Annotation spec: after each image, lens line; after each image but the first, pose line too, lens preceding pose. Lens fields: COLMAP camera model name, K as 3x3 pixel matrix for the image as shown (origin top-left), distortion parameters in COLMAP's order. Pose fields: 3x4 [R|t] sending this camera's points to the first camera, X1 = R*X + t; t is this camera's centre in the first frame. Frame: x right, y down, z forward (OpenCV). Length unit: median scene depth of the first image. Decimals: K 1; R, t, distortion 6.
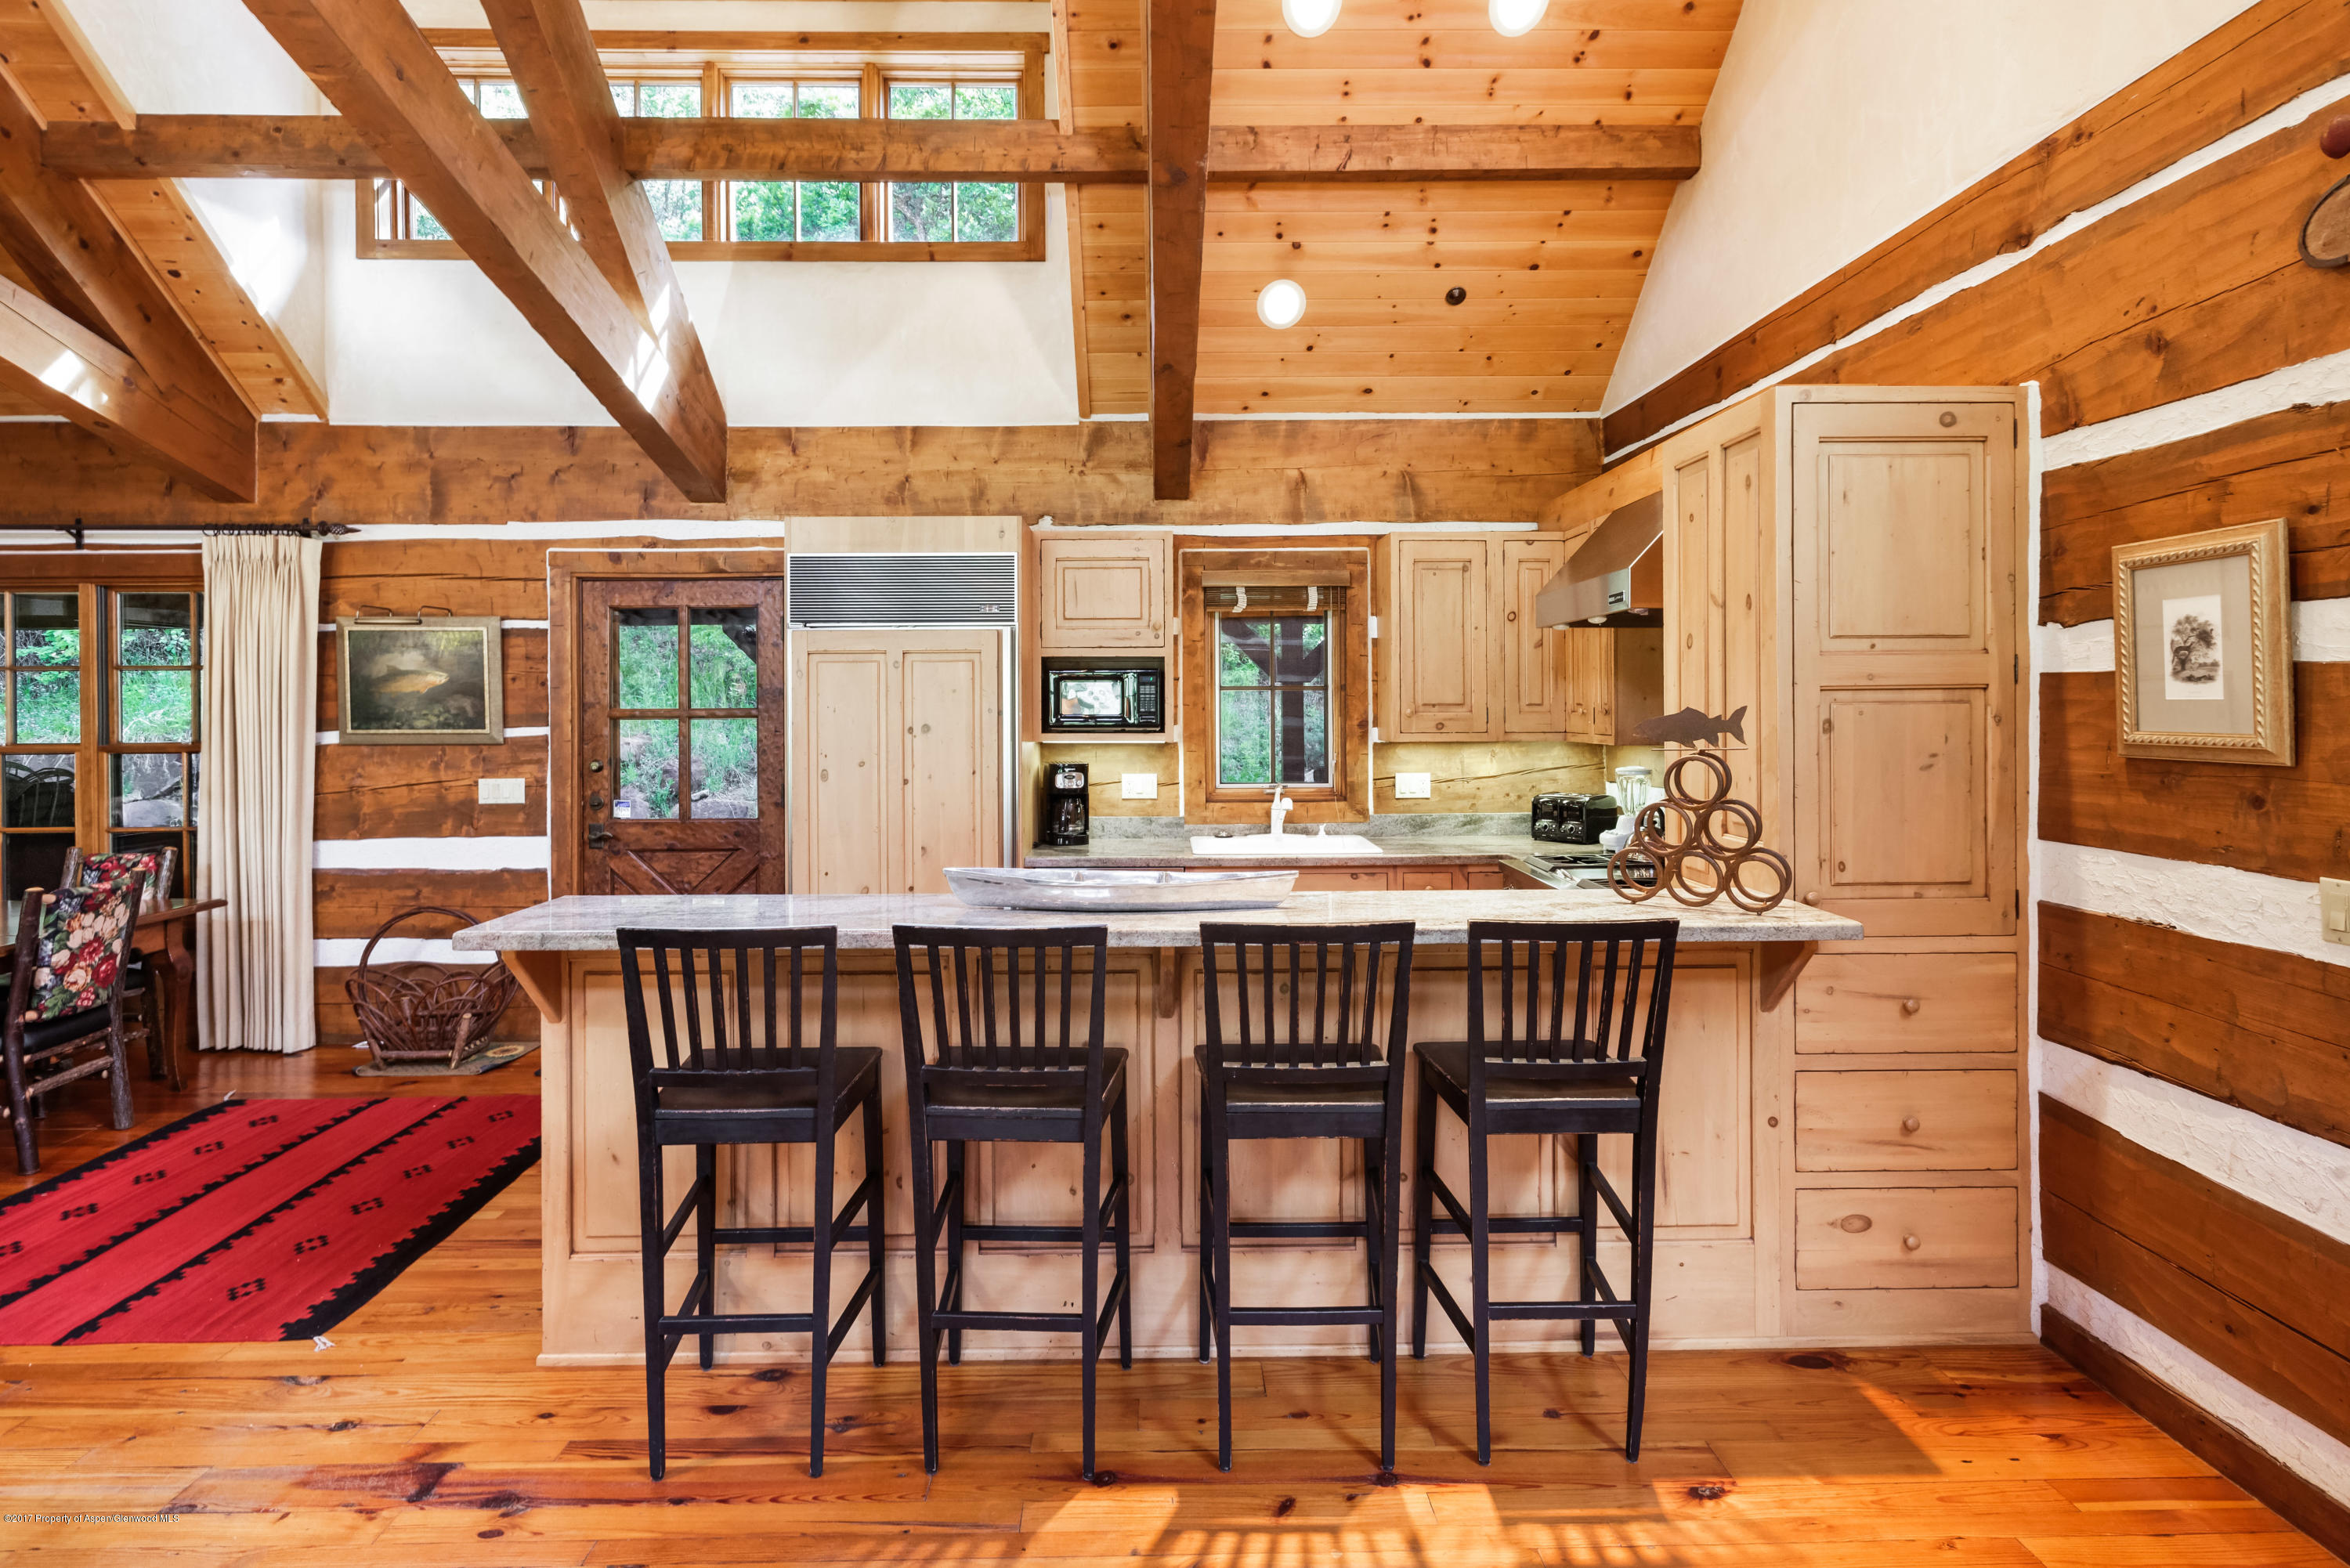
lens RADIAL K [[1147.1, 0, 1133.5], [0, 1147.1, 716.0], [0, 0, 1]] dist [0.001850, 0.001670]
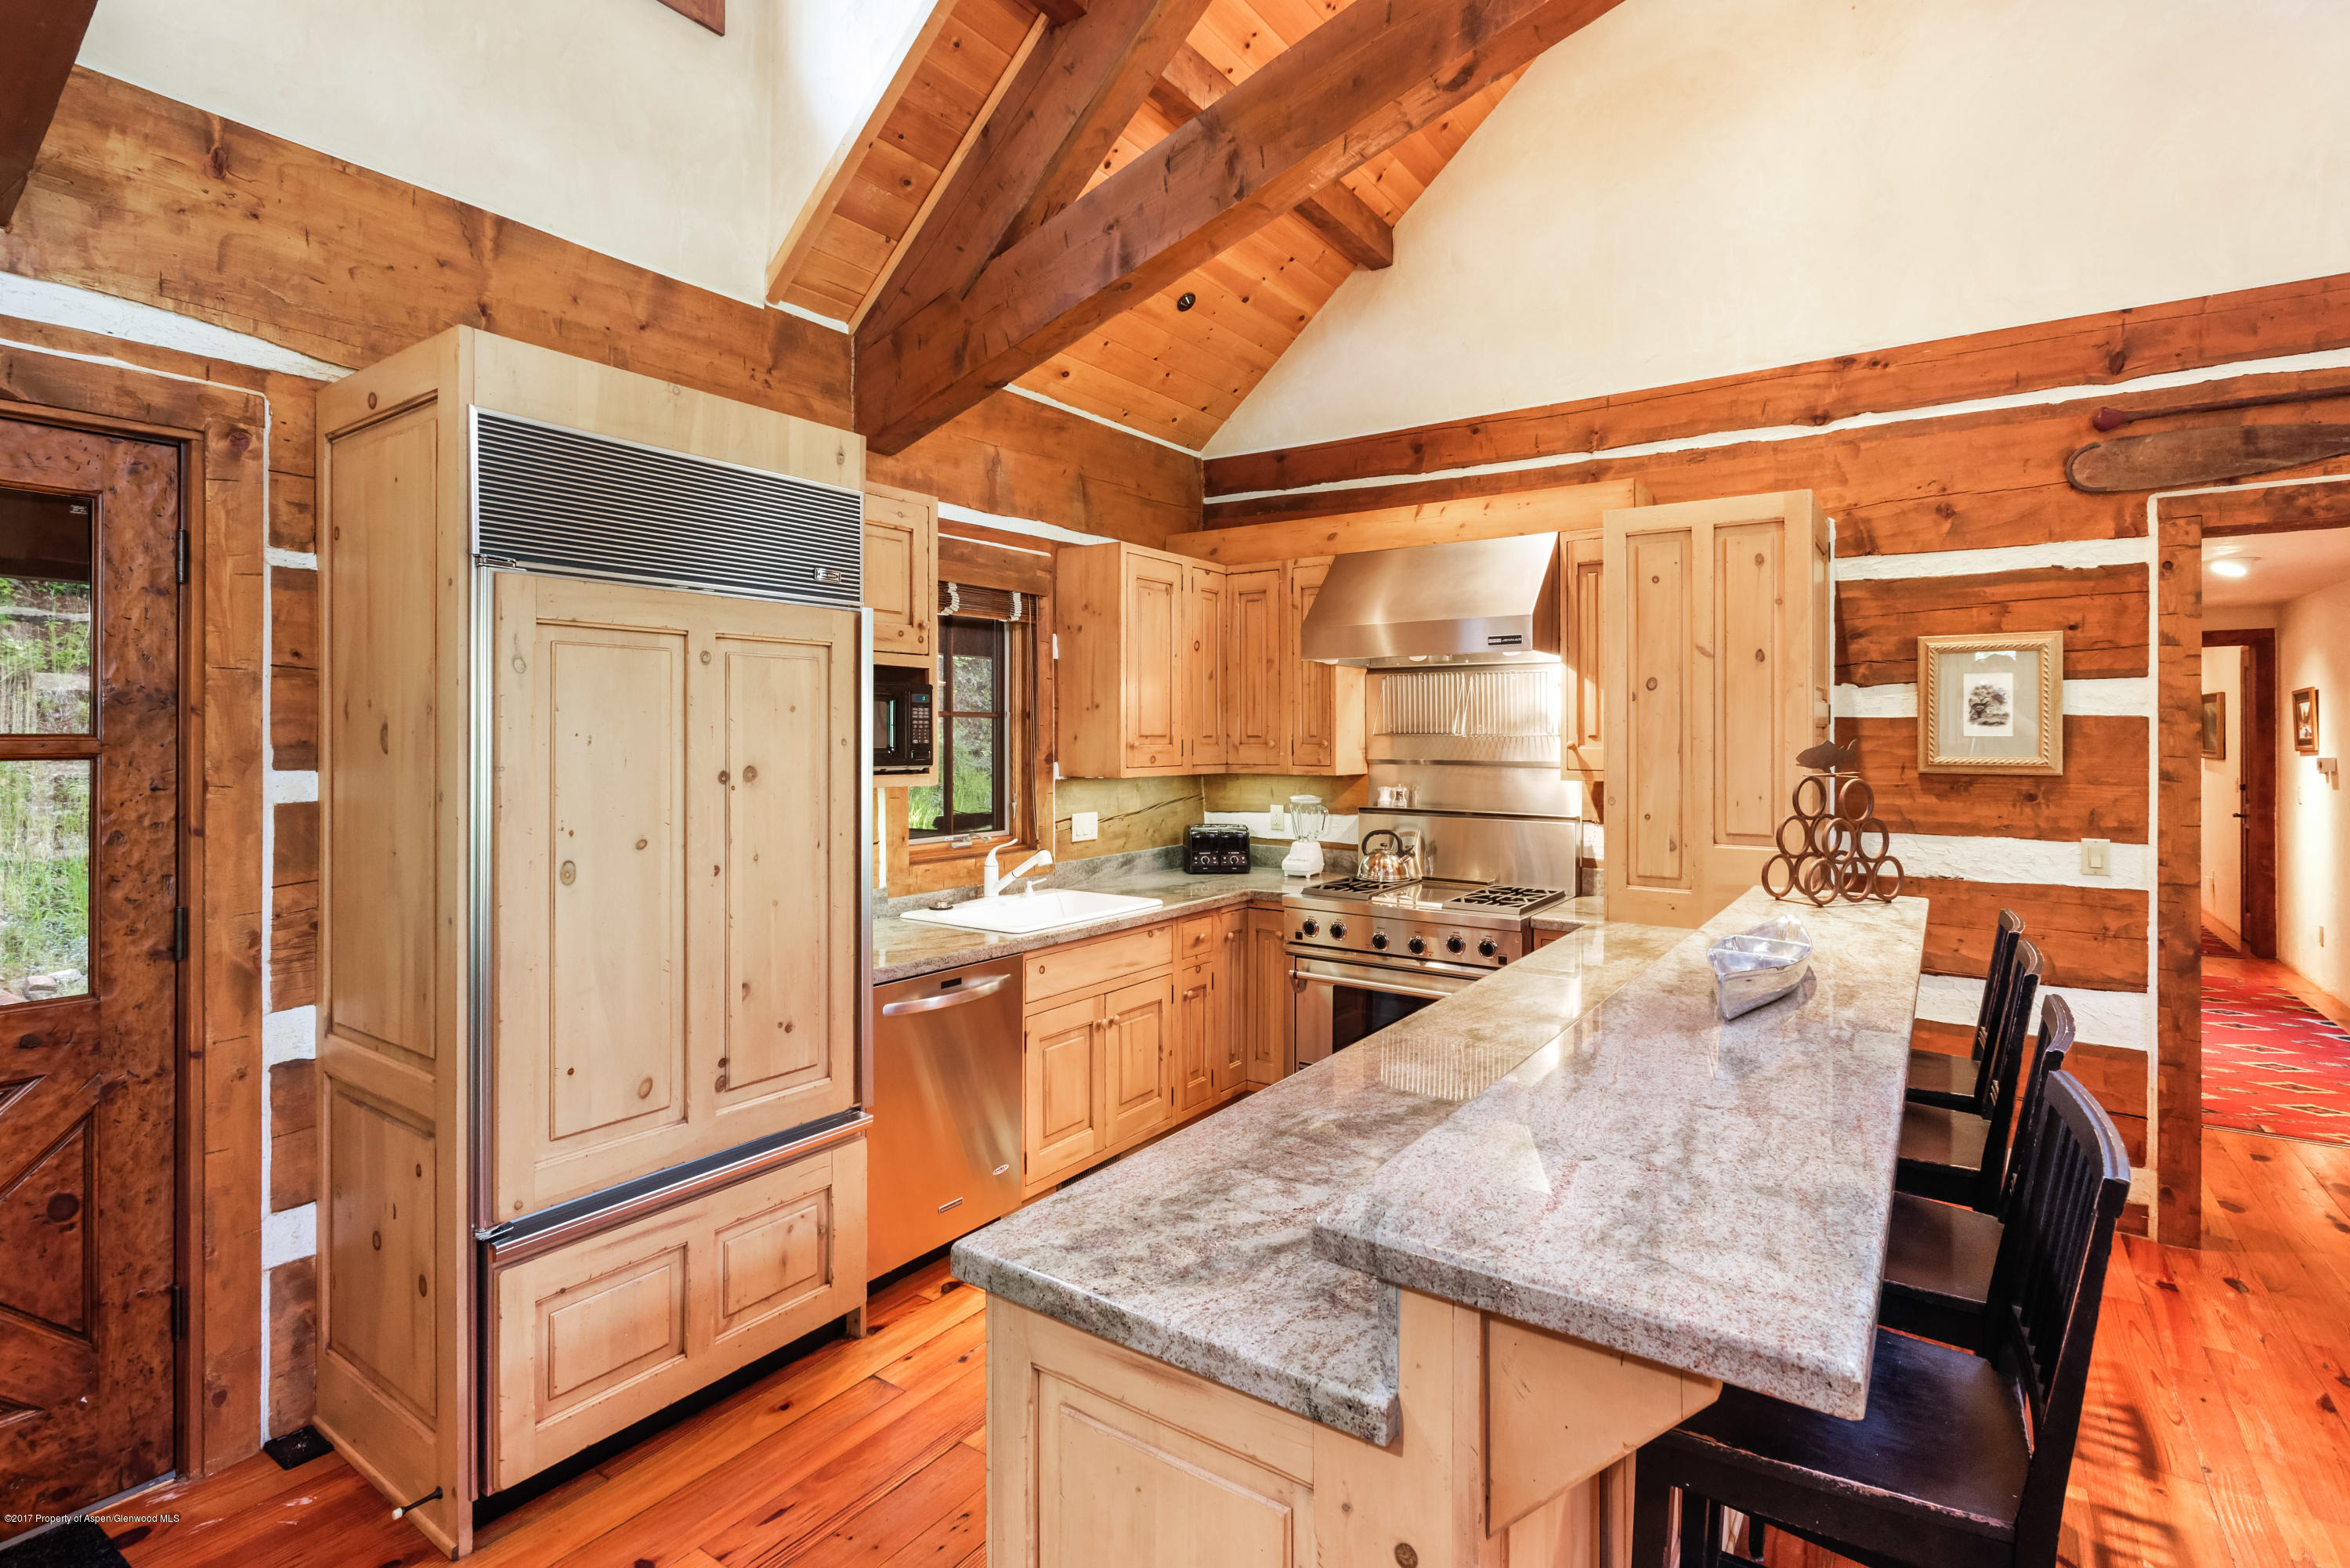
lens RADIAL K [[1147.1, 0, 1171.0], [0, 1147.1, 735.0], [0, 0, 1]] dist [0.001850, 0.001670]
pose [[0.571477, 0.005999, 0.820596, -0.947226], [0.003258, 0.999949, -0.009580, -0.003772], [-0.820612, 0.008148, 0.571428, 0.905314]]
